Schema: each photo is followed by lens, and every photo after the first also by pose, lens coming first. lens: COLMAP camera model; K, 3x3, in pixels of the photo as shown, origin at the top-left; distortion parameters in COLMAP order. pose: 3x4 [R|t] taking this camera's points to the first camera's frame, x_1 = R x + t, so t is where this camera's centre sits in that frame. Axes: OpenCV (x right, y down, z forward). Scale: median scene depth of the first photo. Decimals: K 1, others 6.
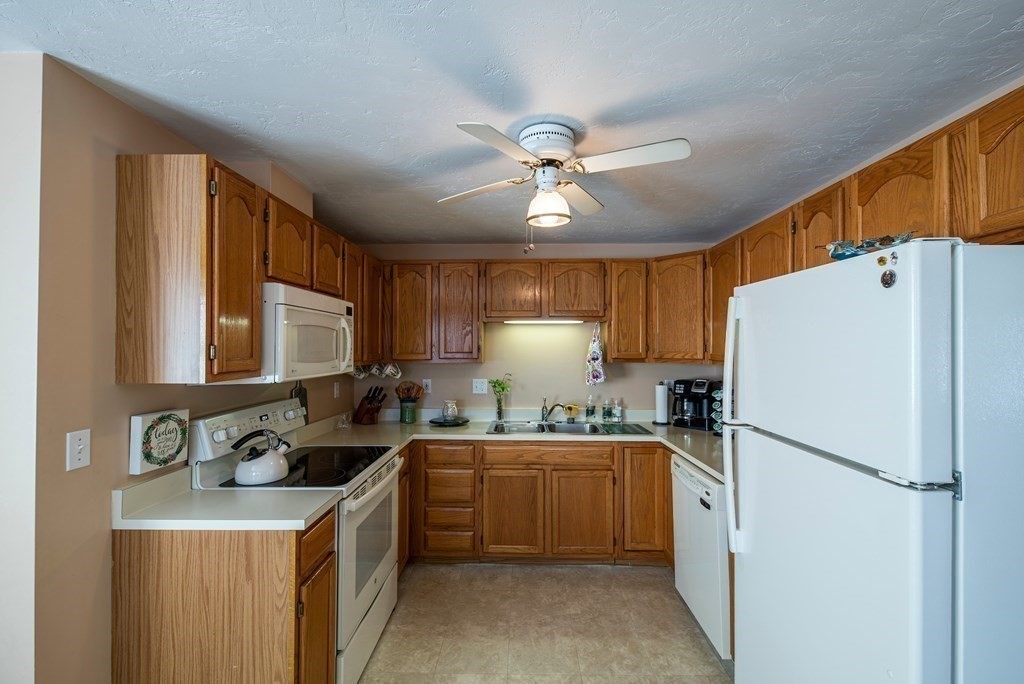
lens RADIAL K [[468.0, 0, 512.0], [0, 468.0, 342.0], [0, 0, 1]] dist [-0.000733, -0.000006]
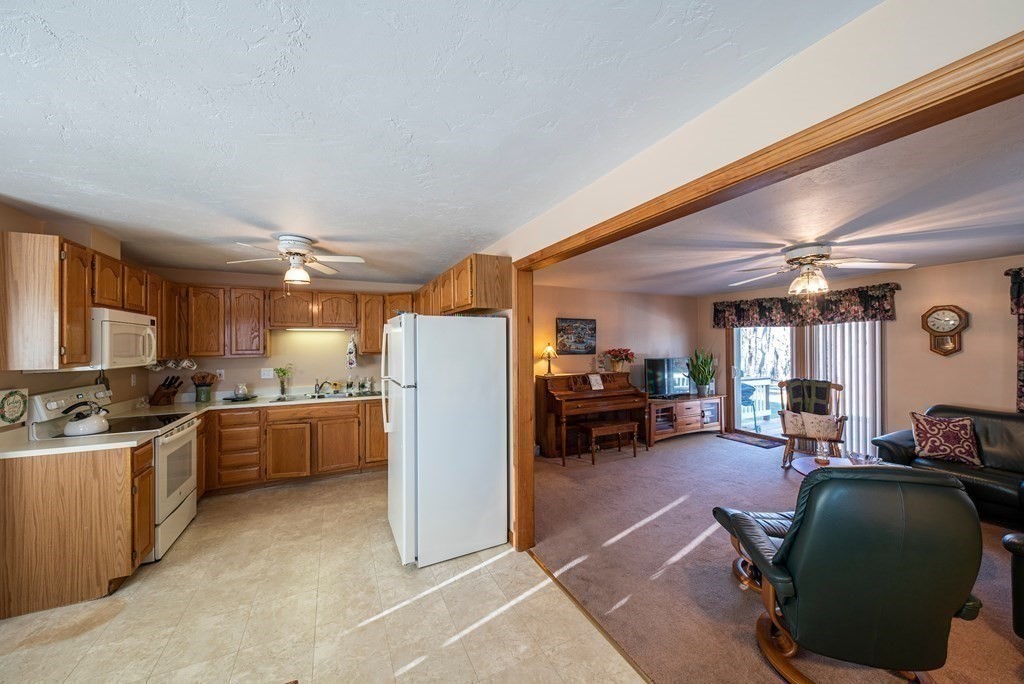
lens RADIAL K [[386.5, 0, 537.9], [0, 386.5, 341.6], [0, 0, 1]] dist [0.000740, -0.004751]
pose [[0.873627, -0.003544, 0.486583, 0.119273], [0.002043, 0.999991, 0.003616, -0.008299], [-0.486591, -0.002165, 0.873627, -0.645084]]
